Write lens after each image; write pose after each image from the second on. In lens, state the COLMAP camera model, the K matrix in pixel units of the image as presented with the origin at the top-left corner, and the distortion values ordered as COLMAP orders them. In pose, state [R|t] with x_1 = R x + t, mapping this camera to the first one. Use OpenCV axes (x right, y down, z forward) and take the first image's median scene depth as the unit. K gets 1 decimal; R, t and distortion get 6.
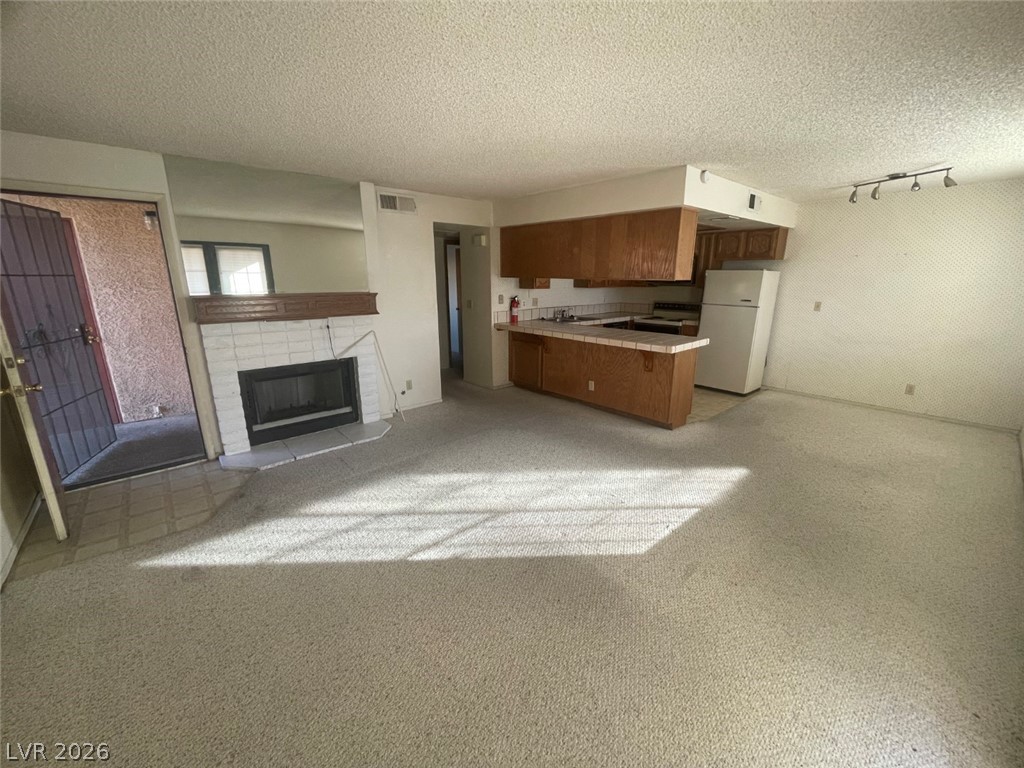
lens RADIAL K [[414.5, 0, 514.5], [0, 414.5, 383.8], [0, 0, 1]] dist [-0.003057, -0.000370]
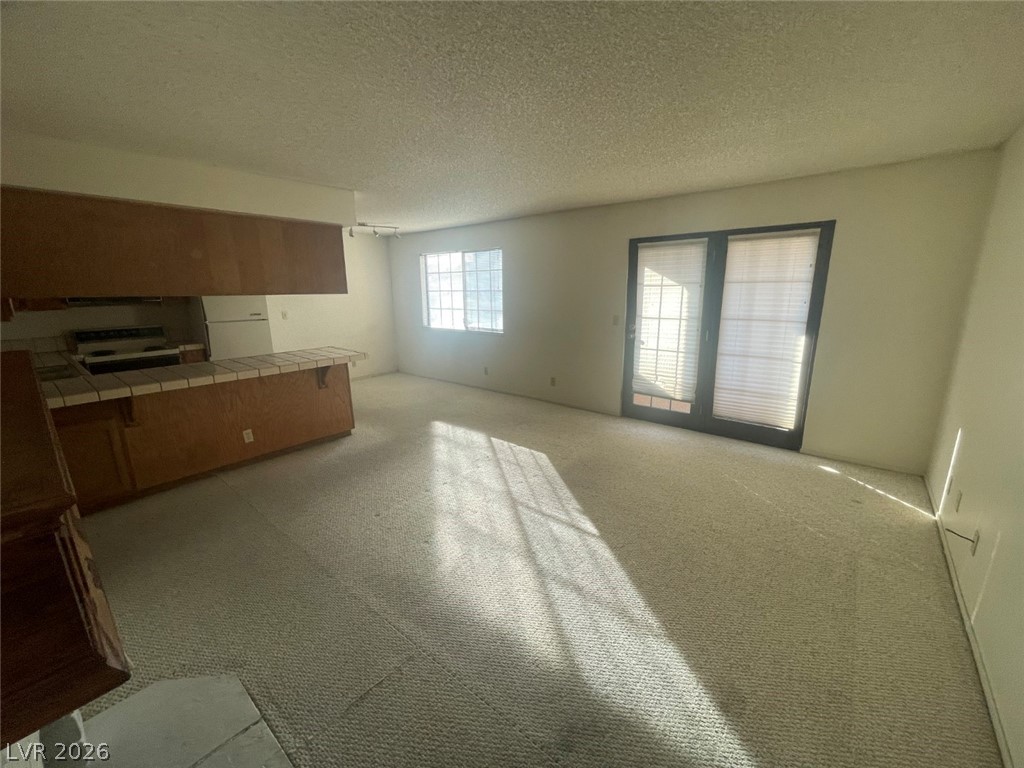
lens RADIAL K [[414.5, 0, 513.0], [0, 414.5, 384.0], [0, 0, 1]] dist [-0.003057, -0.000370]
pose [[-0.150844, -0.223904, 0.962867, -0.650037], [0.259026, 0.931029, 0.257080, -0.167530], [-0.954019, 0.288187, -0.082443, 0.638439]]
